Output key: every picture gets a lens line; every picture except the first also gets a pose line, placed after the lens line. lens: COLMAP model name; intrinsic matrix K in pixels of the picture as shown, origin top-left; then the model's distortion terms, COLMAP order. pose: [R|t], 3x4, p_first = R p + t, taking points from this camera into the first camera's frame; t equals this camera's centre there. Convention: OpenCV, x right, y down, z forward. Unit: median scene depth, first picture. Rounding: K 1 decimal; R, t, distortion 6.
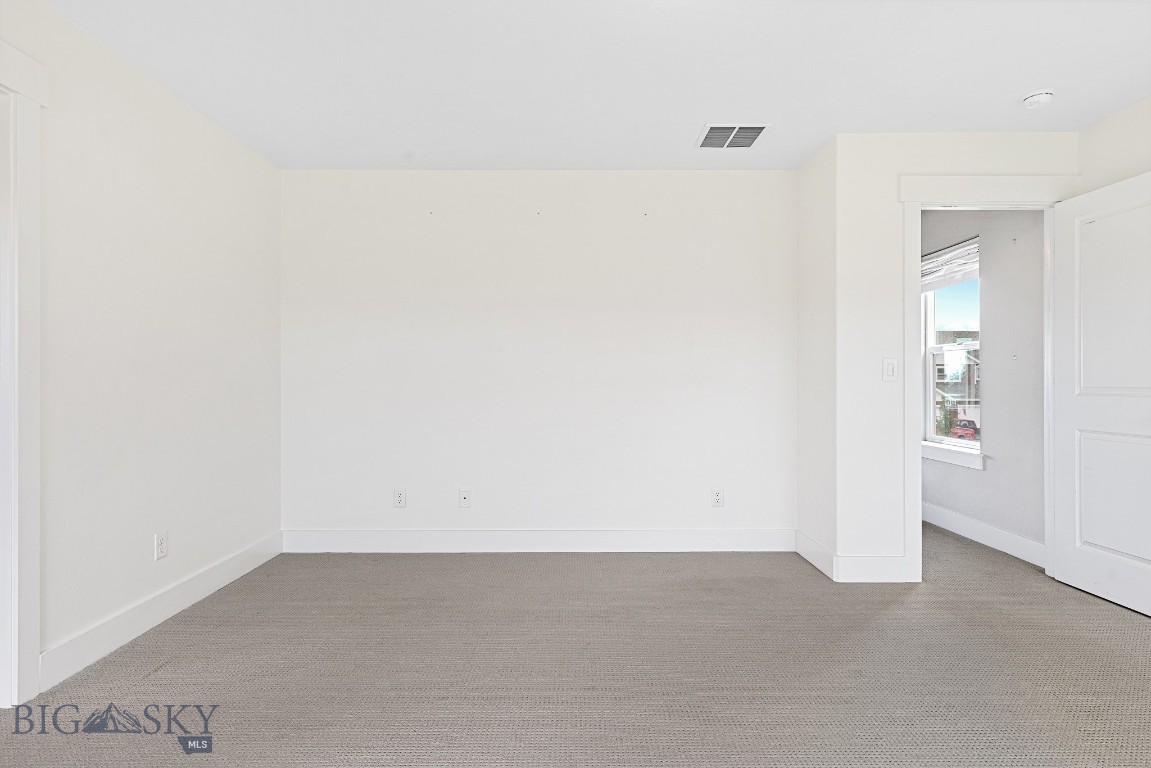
lens RADIAL K [[627.1, 0, 576.5], [0, 627.1, 386.0], [0, 0, 1]] dist [0.005519, -0.003076]
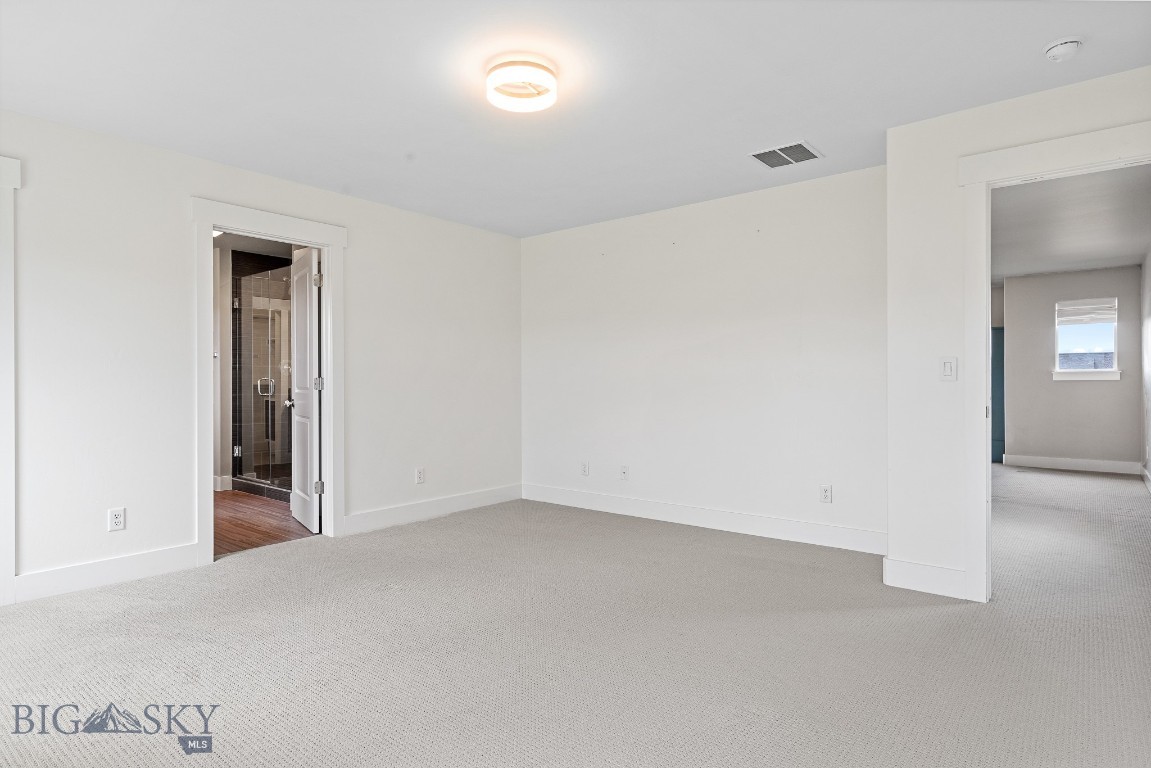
lens RADIAL K [[627.1, 0, 572.8], [0, 627.1, 387.3], [0, 0, 1]] dist [0.005519, -0.003076]
pose [[0.770574, 0.002018, -0.637347, 0.663972], [0.000864, 0.999991, 0.004210, -0.002372], [0.637350, -0.003795, 0.770565, -0.072712]]
